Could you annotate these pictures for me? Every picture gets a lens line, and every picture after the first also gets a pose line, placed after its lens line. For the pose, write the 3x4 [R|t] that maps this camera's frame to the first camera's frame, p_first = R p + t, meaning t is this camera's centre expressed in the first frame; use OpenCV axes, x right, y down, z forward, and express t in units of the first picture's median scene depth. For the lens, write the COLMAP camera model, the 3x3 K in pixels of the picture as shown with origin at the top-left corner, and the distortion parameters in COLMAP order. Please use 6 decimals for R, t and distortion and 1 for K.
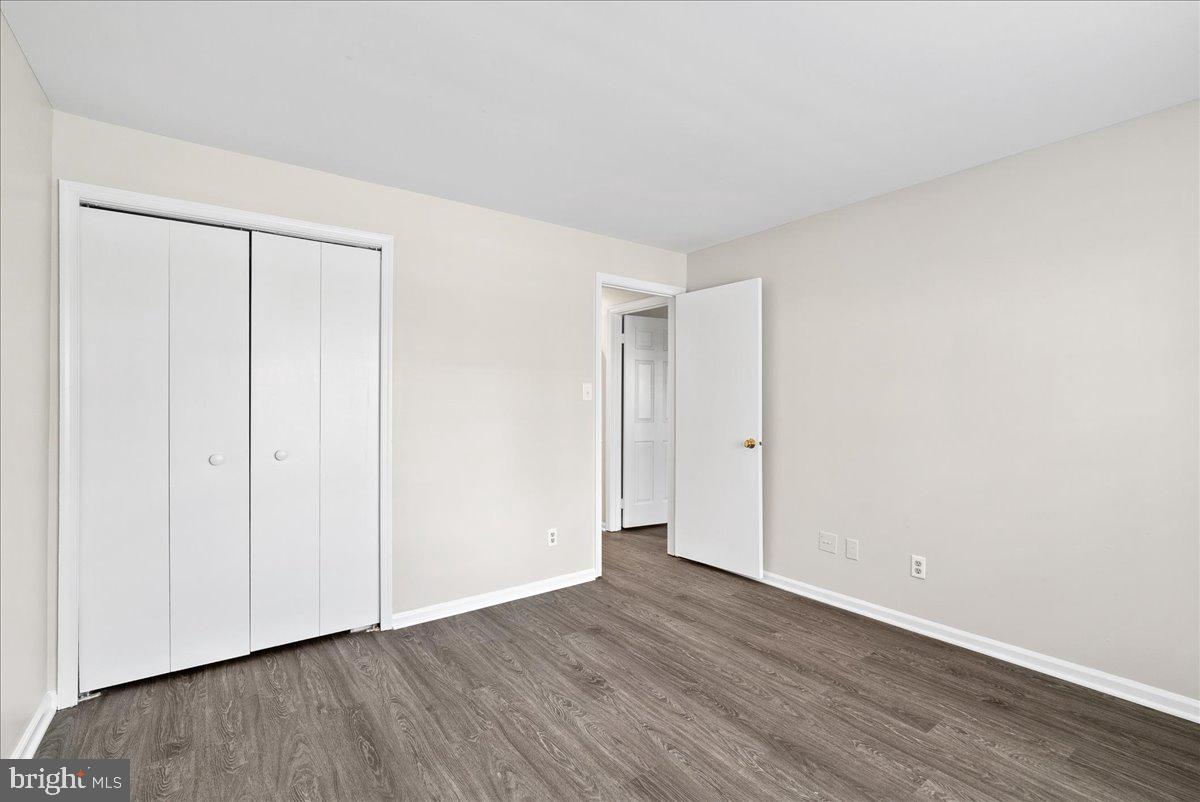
lens RADIAL K [[534.6, 0, 603.1], [0, 534.6, 396.0], [0, 0, 1]] dist [-0.011428, 0.000770]
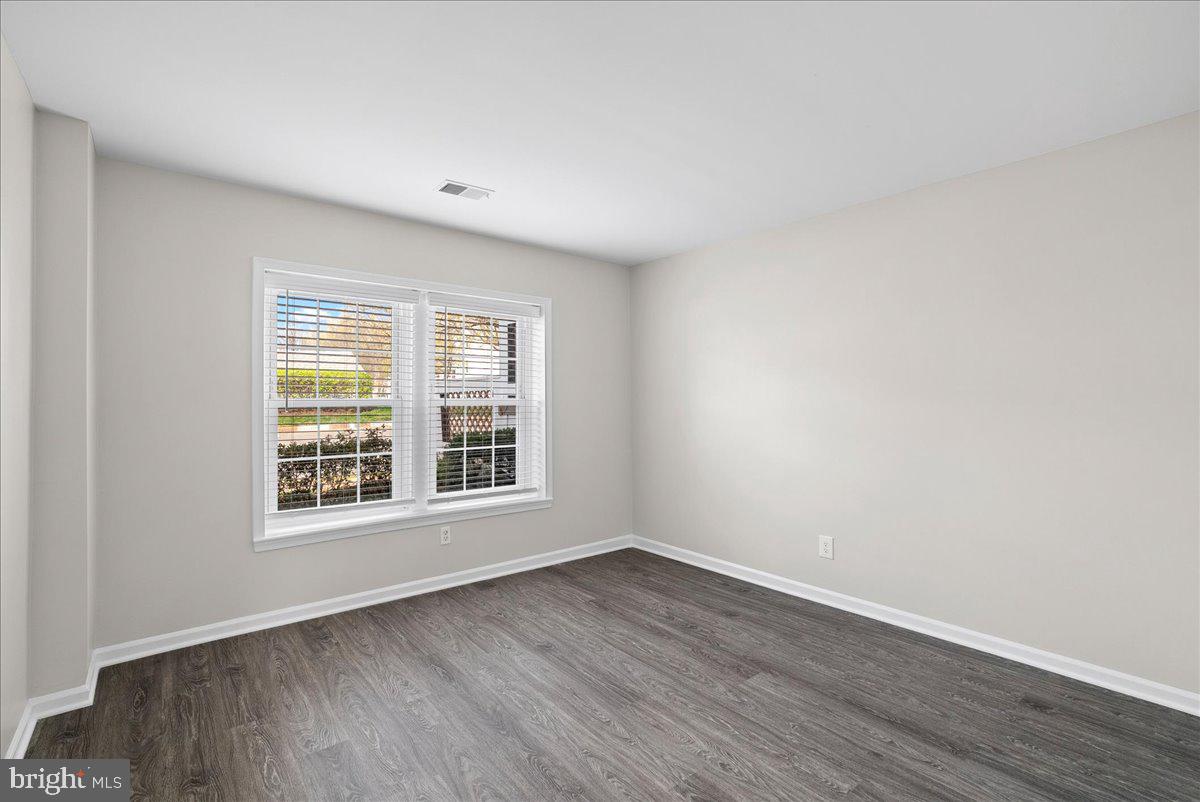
lens RADIAL K [[534.6, 0, 600.9], [0, 534.6, 401.2], [0, 0, 1]] dist [-0.011428, 0.000770]
pose [[-0.998680, -0.002885, -0.051277, 0.187057], [-0.003008, 0.999993, 0.002314, 0.002233], [0.051270, 0.002466, -0.998682, 1.967092]]
